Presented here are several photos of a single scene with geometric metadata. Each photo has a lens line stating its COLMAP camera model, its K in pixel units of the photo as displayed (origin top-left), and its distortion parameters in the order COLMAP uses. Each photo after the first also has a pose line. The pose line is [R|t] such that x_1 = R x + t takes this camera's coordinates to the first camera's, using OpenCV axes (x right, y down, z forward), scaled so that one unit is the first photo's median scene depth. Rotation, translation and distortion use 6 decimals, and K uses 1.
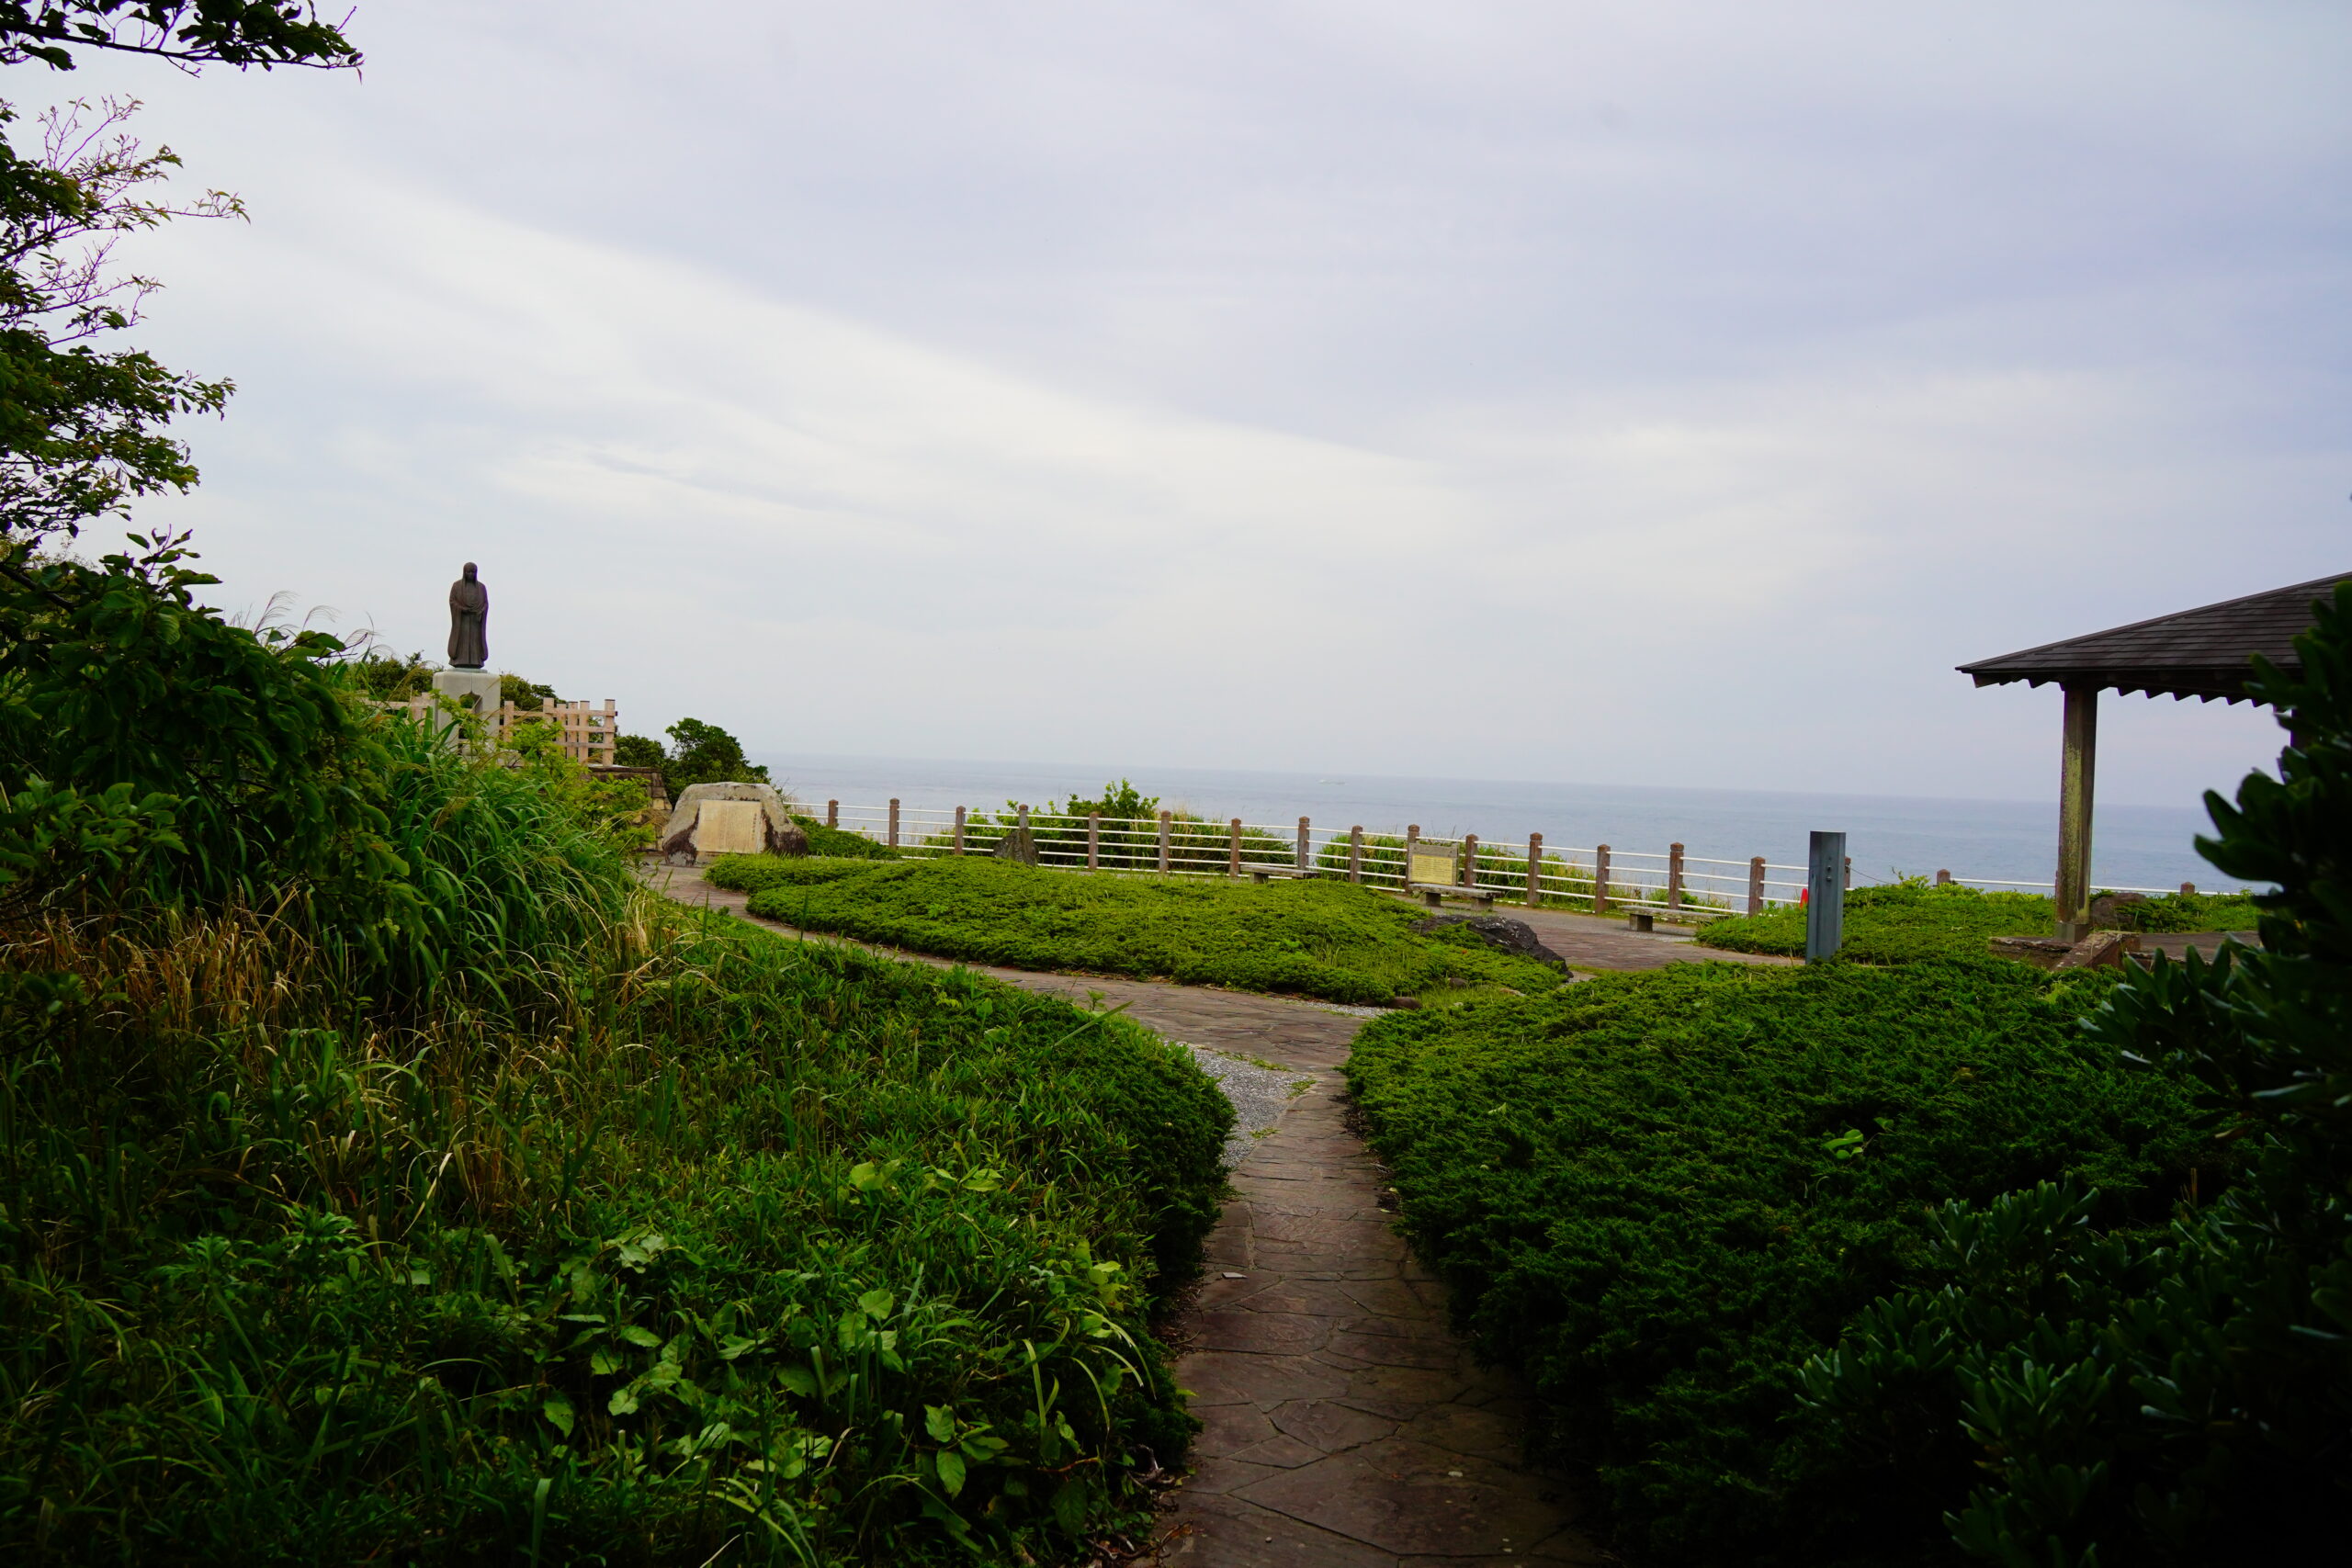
lens RADIAL K [[1901.1, 0, 1175.2], [0, 1901.1, 779.1], [0, 0, 1]] dist [-0.007079, -0.001420]
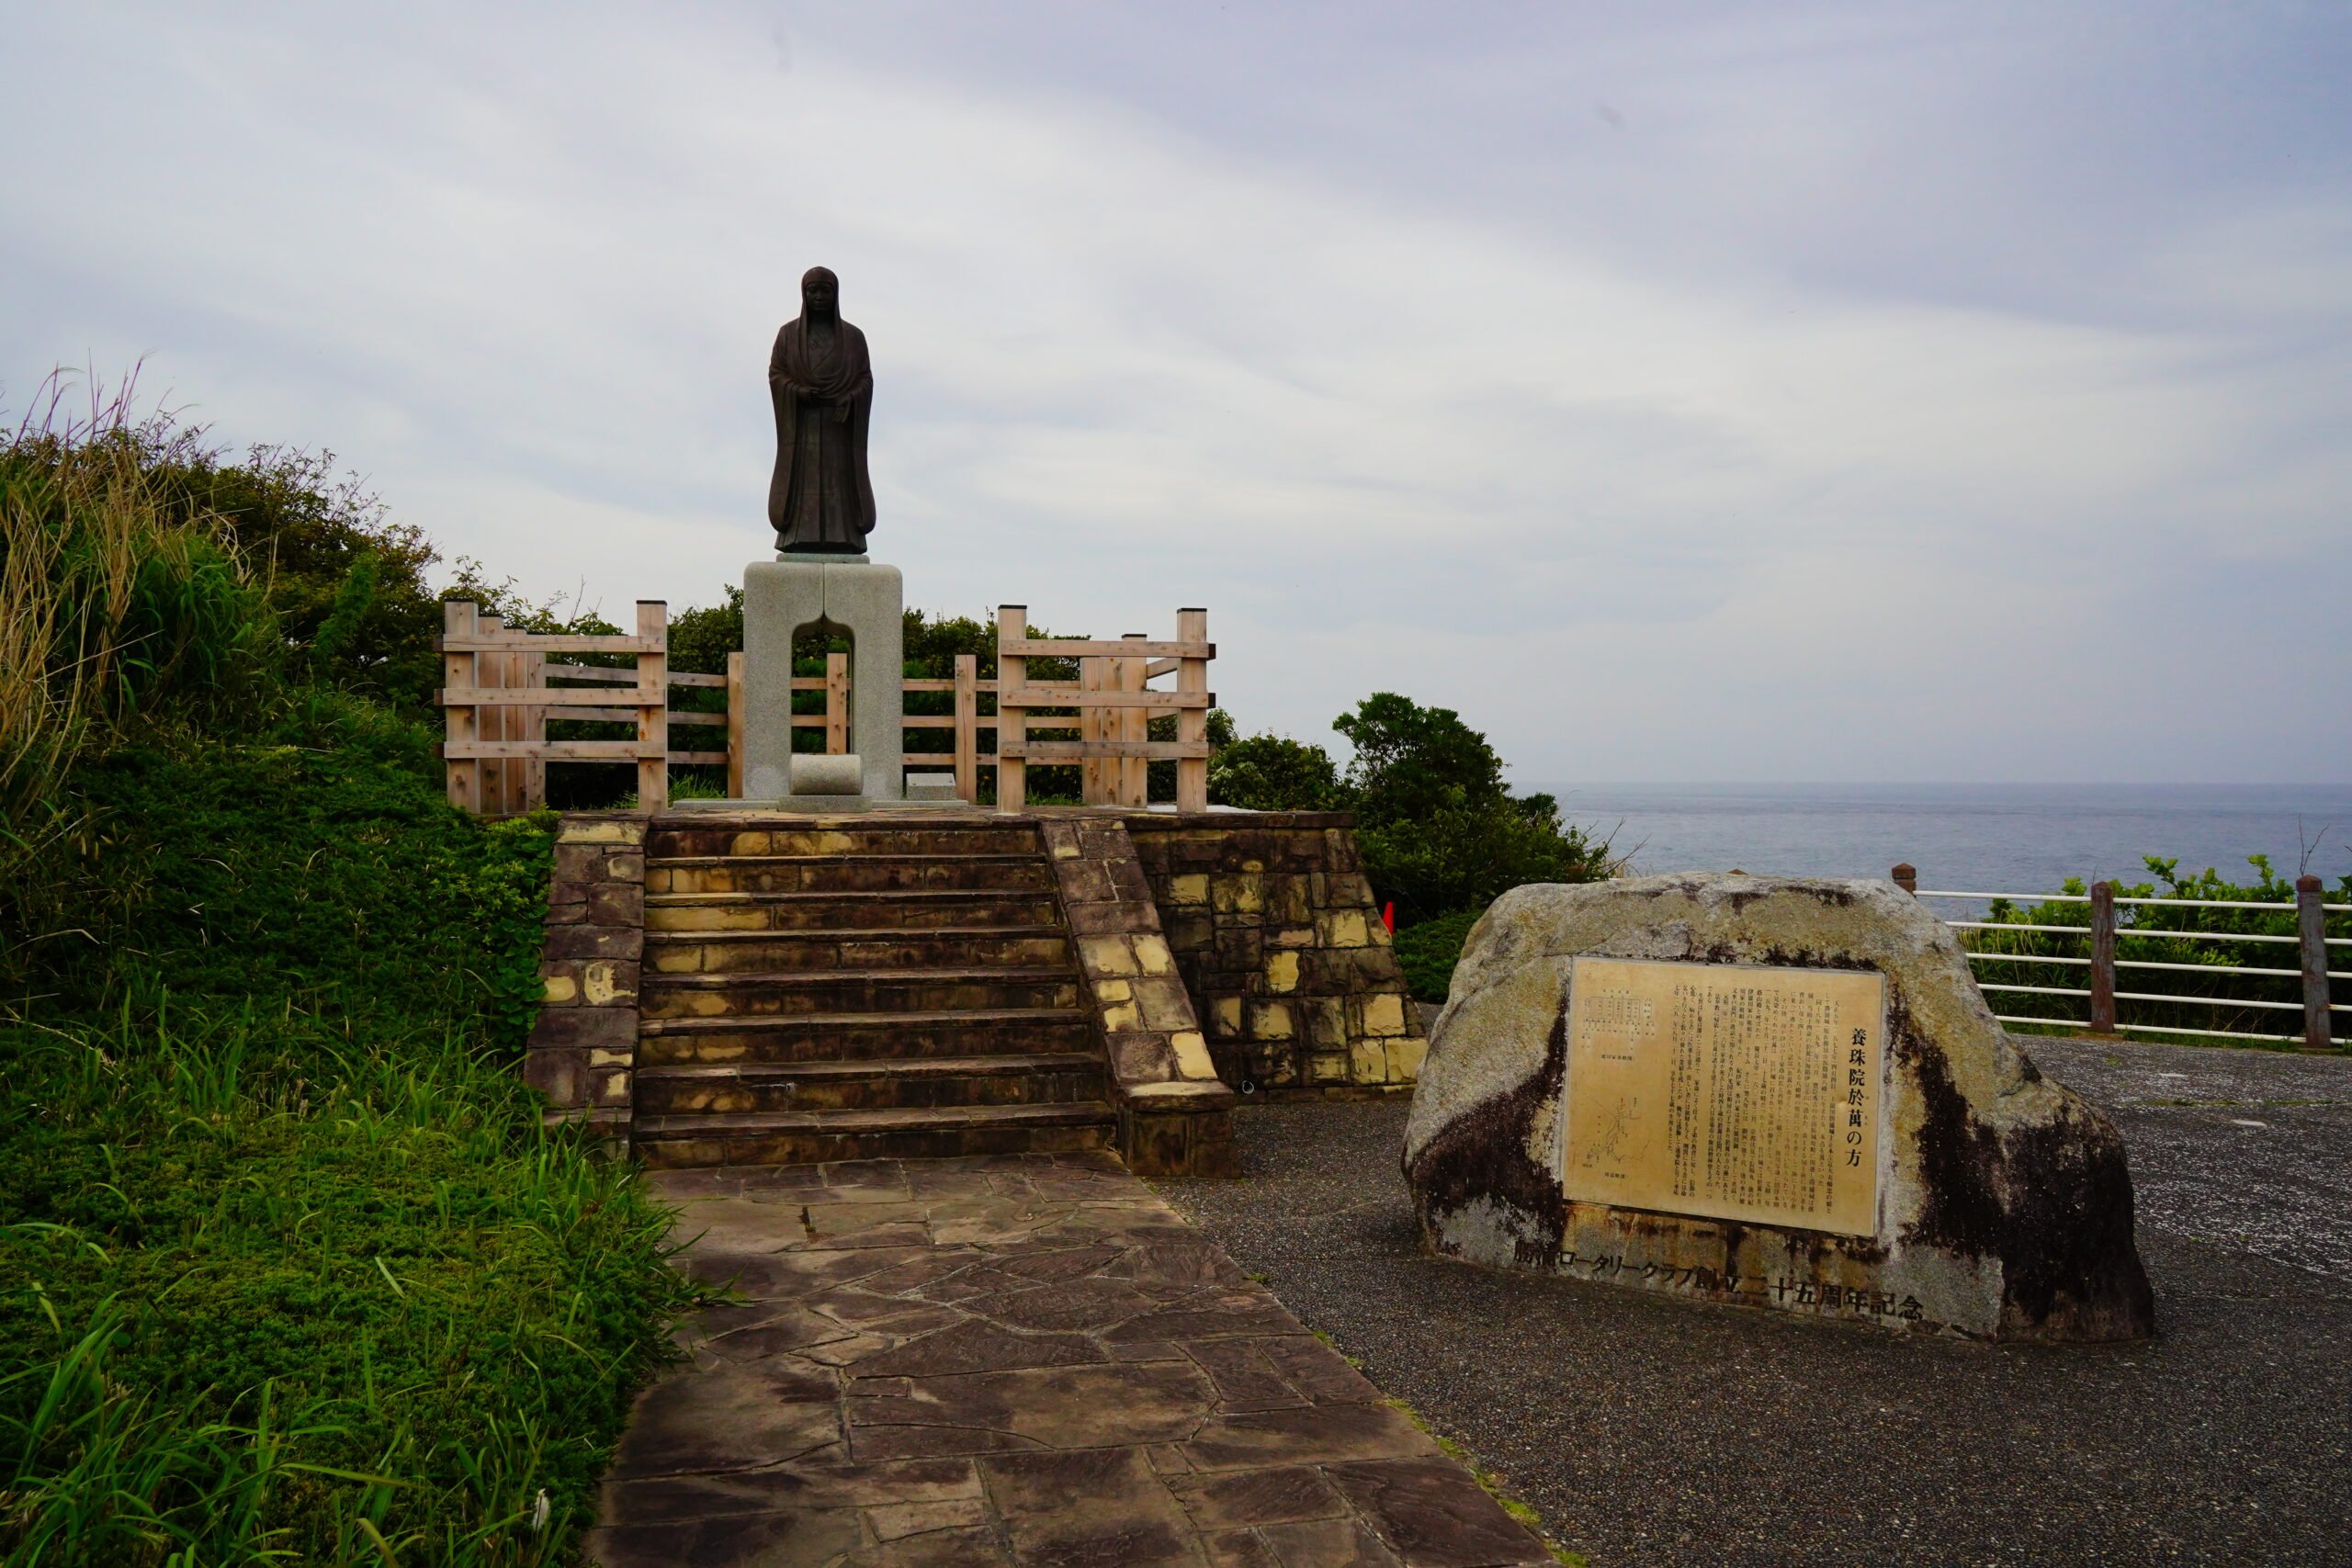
lens RADIAL K [[1901.1, 0, 1175.6], [0, 1901.1, 786.4], [0, 0, 1]] dist [-0.007079, -0.001420]
pose [[0.946833, -0.037107, -0.319579, -0.191139], [0.033831, 0.999303, -0.015798, -0.005756], [0.319943, 0.004147, 0.947428, 0.670811]]
